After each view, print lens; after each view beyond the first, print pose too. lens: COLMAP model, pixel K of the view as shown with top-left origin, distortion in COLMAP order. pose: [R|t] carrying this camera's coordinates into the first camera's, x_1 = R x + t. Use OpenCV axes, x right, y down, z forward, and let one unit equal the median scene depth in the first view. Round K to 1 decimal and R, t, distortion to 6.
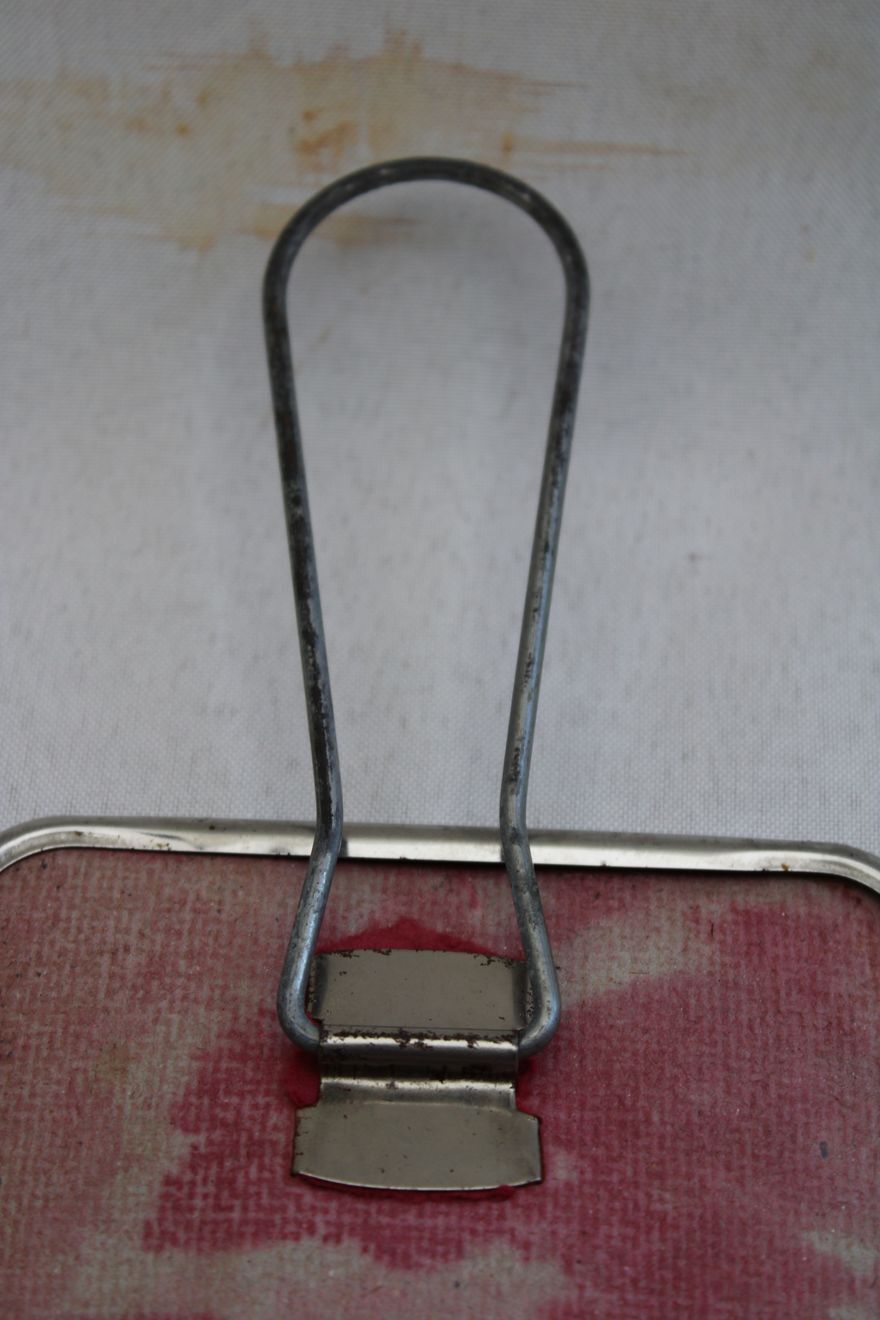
lens RADIAL K [[3212.1, 0, 440.0], [0, 3212.1, 660.0], [0, 0, 1]] dist [0.171474, -0.529149]
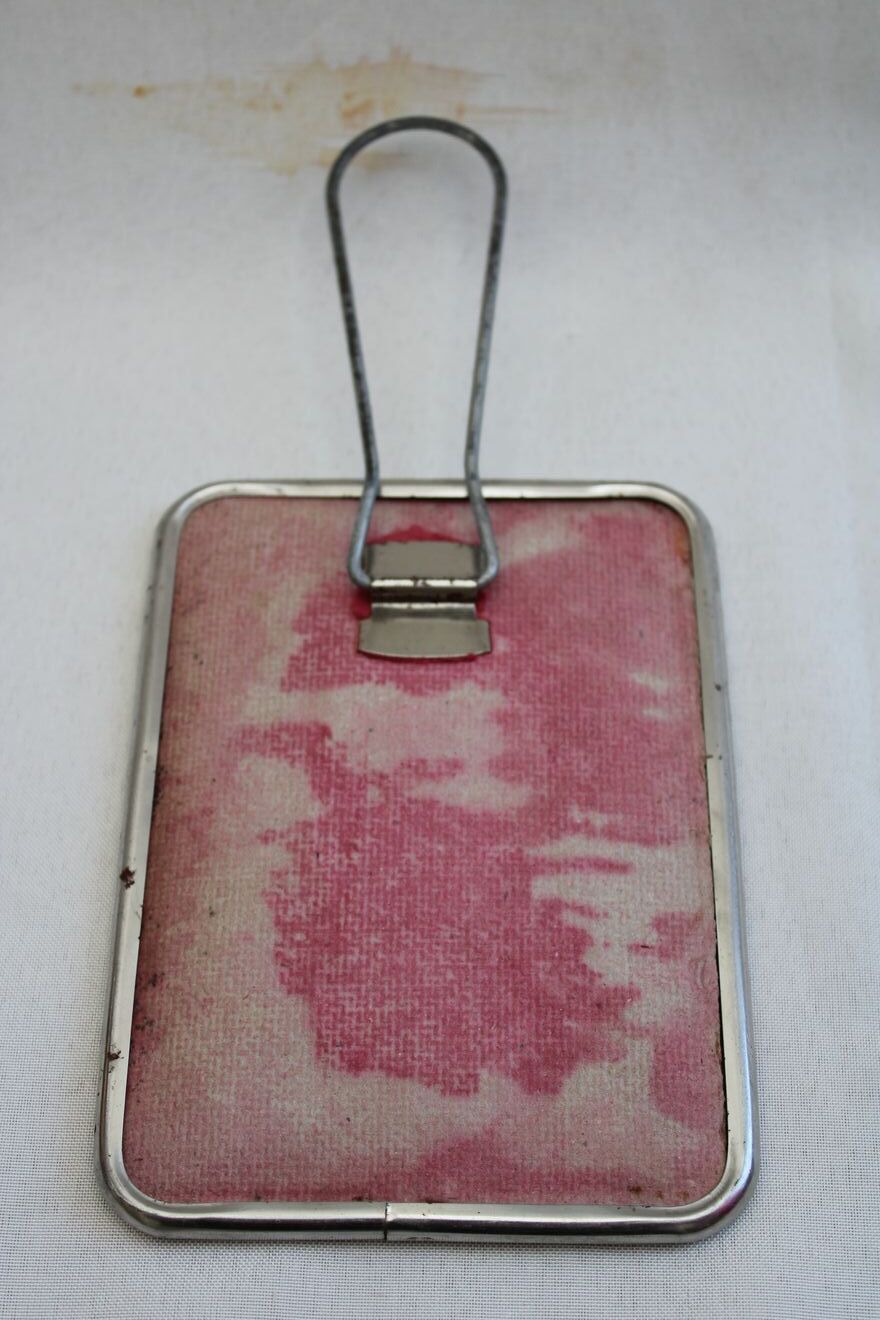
lens RADIAL K [[2451.5, 0, 440.0], [0, 2451.5, 660.0], [0, 0, 1]] dist [0.043464, 0.083512]
pose [[0.999618, -0.027628, -0.000791, 0.002860], [0.027639, 0.999265, 0.026545, 0.125904], [0.000057, -0.026557, 0.999647, -0.424315]]
